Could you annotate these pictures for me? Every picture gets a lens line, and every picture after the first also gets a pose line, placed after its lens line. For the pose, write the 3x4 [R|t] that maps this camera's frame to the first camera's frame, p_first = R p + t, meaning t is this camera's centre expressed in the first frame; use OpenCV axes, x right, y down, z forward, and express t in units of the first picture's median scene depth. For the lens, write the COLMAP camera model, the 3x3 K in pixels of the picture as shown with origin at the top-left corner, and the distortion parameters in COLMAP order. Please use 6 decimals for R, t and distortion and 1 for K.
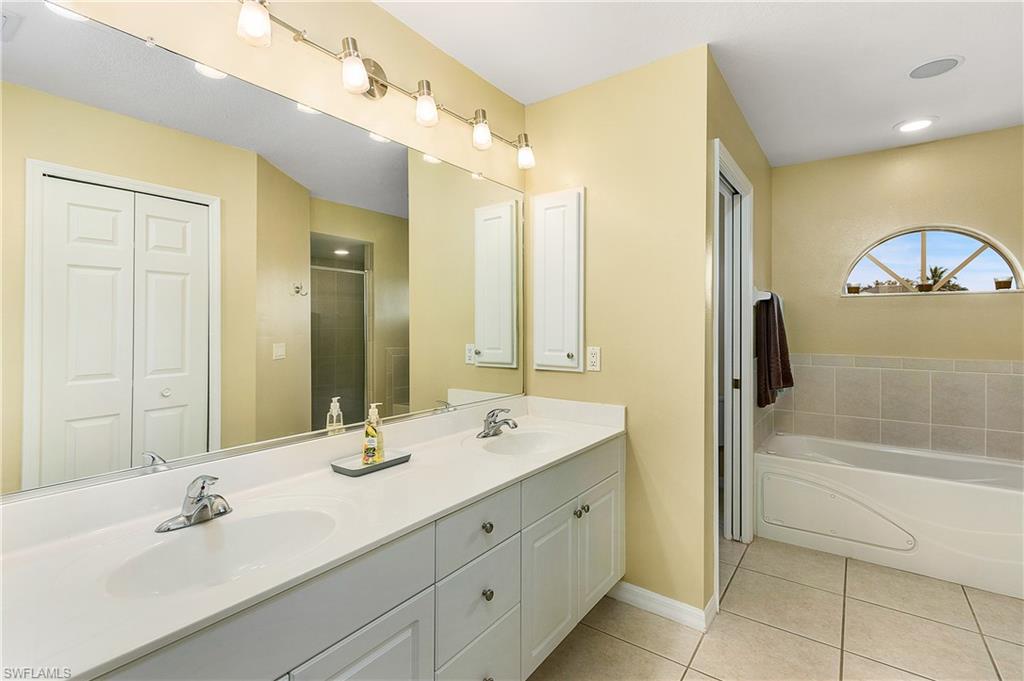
lens RADIAL K [[473.6, 0, 507.3], [0, 473.6, 331.8], [0, 0, 1]] dist [0.003930, -0.002252]
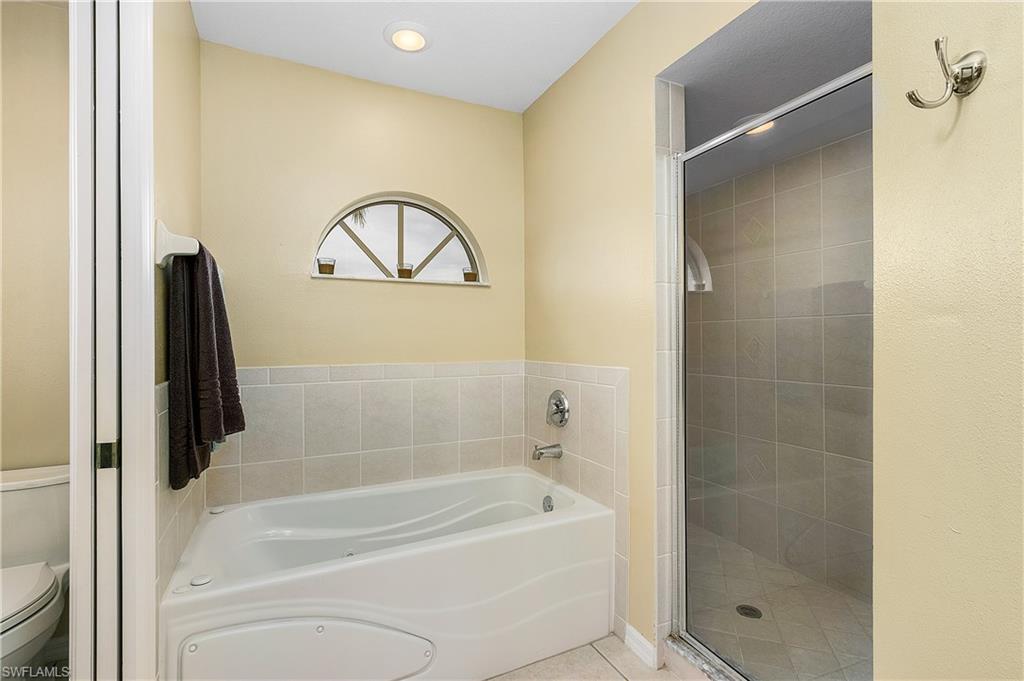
lens RADIAL K [[473.6, 0, 507.3], [0, 473.6, 336.9], [0, 0, 1]] dist [0.003930, -0.002252]
pose [[0.469151, -0.001501, 0.883117, 0.283375], [0.007883, 0.999966, -0.002488, 0.016147], [-0.883083, 0.008129, 0.469146, 0.508829]]
